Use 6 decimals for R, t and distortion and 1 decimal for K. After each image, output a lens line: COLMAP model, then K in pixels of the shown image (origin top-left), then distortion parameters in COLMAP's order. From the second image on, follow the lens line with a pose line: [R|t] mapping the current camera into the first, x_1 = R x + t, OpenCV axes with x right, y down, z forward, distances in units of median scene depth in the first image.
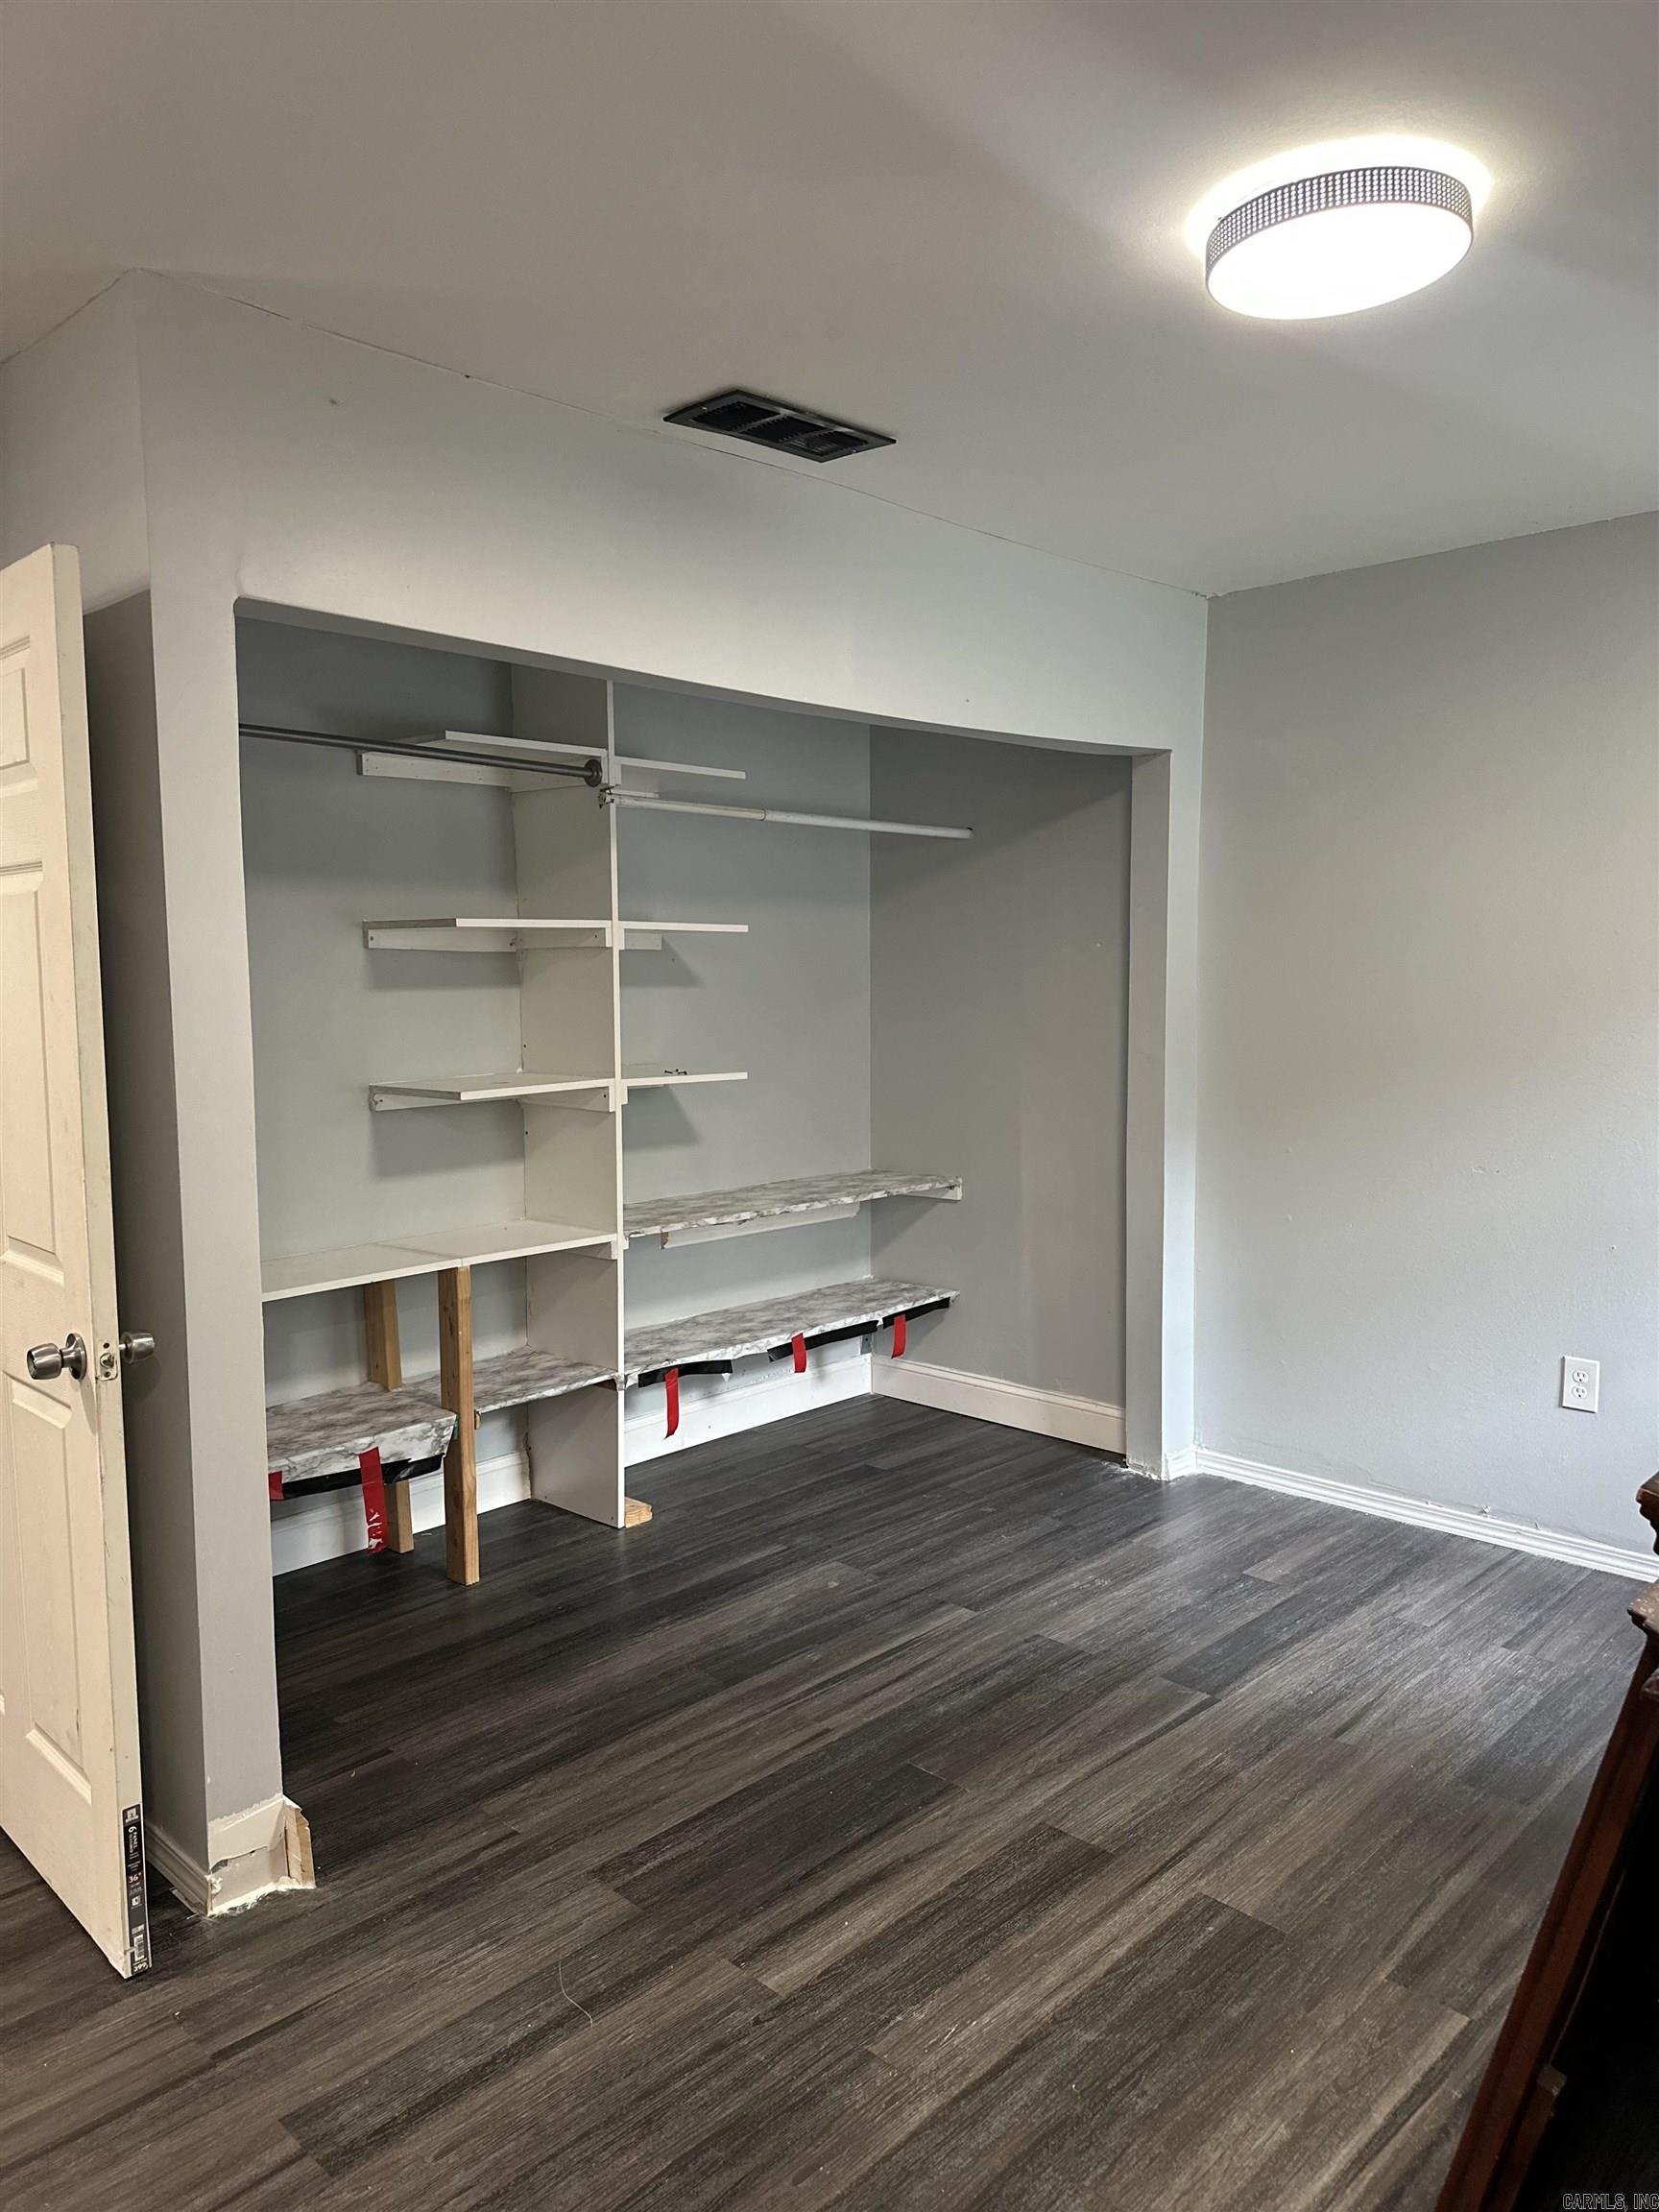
lens RADIAL K [[1576.8, 0, 846.4], [0, 1576.8, 1109.7], [0, 0, 1]] dist [0.042641, -0.049101]
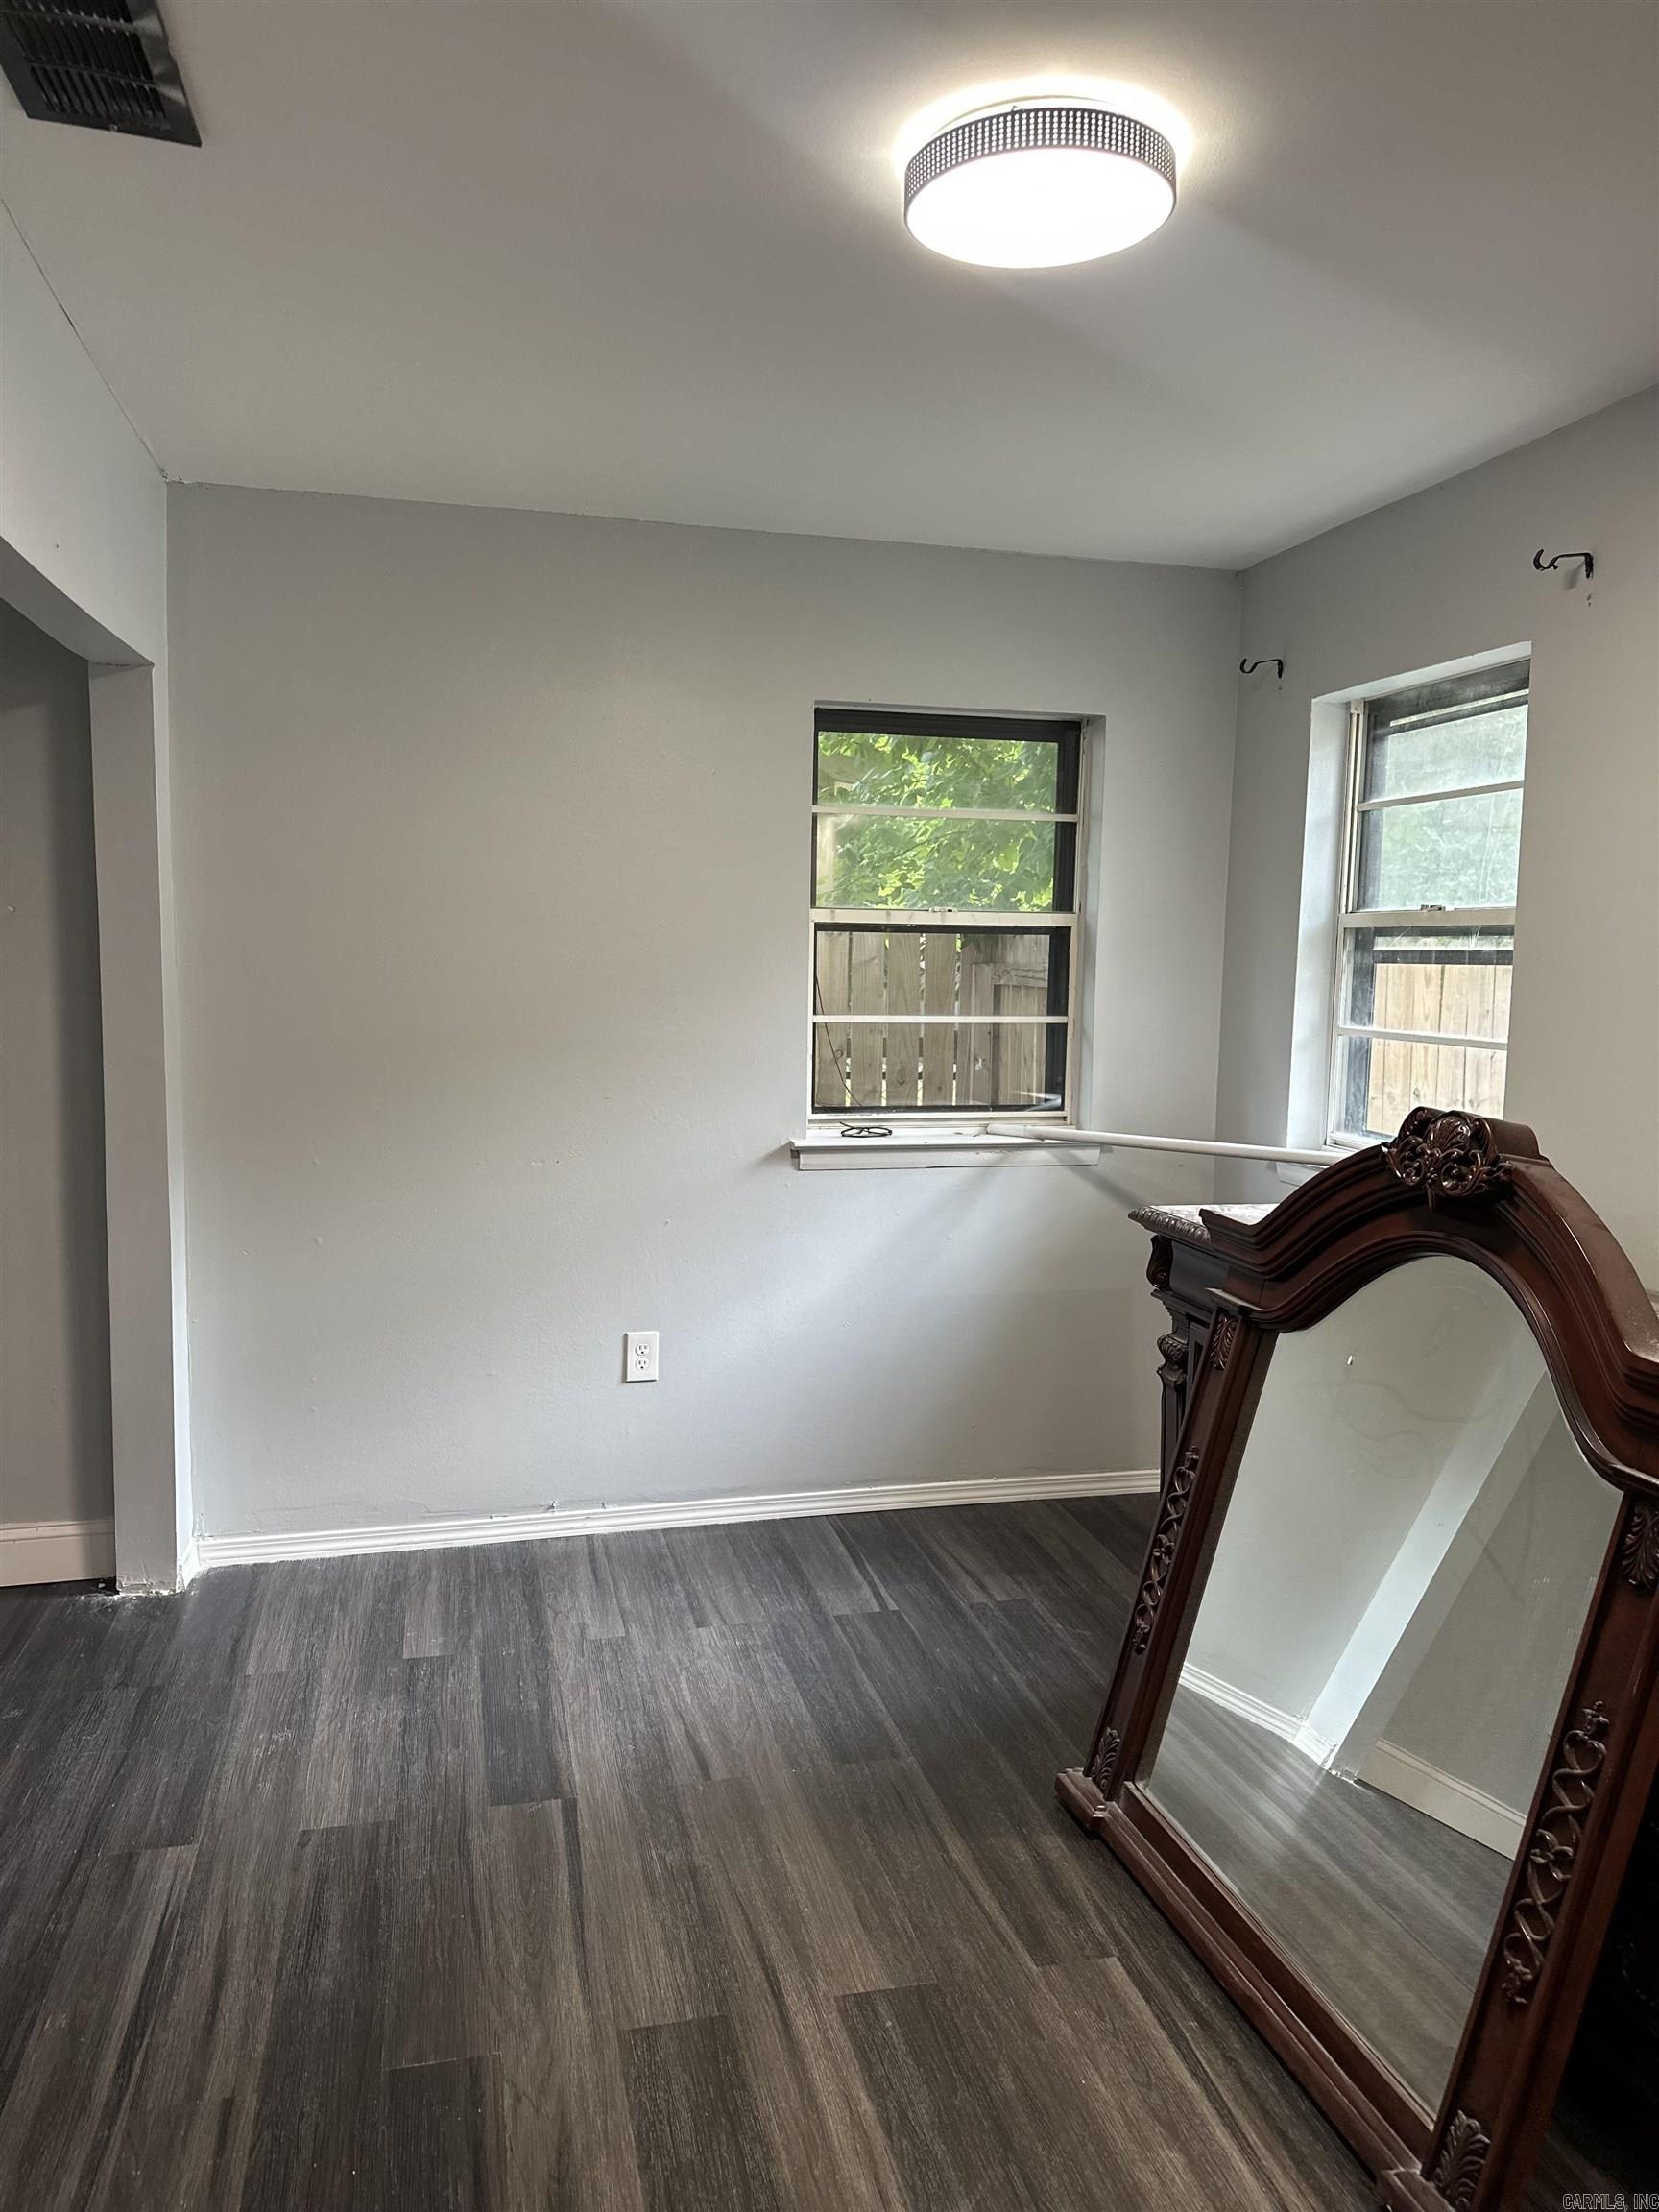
lens RADIAL K [[1576.8, 0, 846.4], [0, 1576.8, 1109.7], [0, 0, 1]] dist [0.042641, -0.049101]
pose [[0.537768, -0.074195, 0.839822, -0.352954], [0.063484, 0.996856, 0.047417, -0.030037], [-0.840699, 0.027815, 0.540787, 0.369235]]
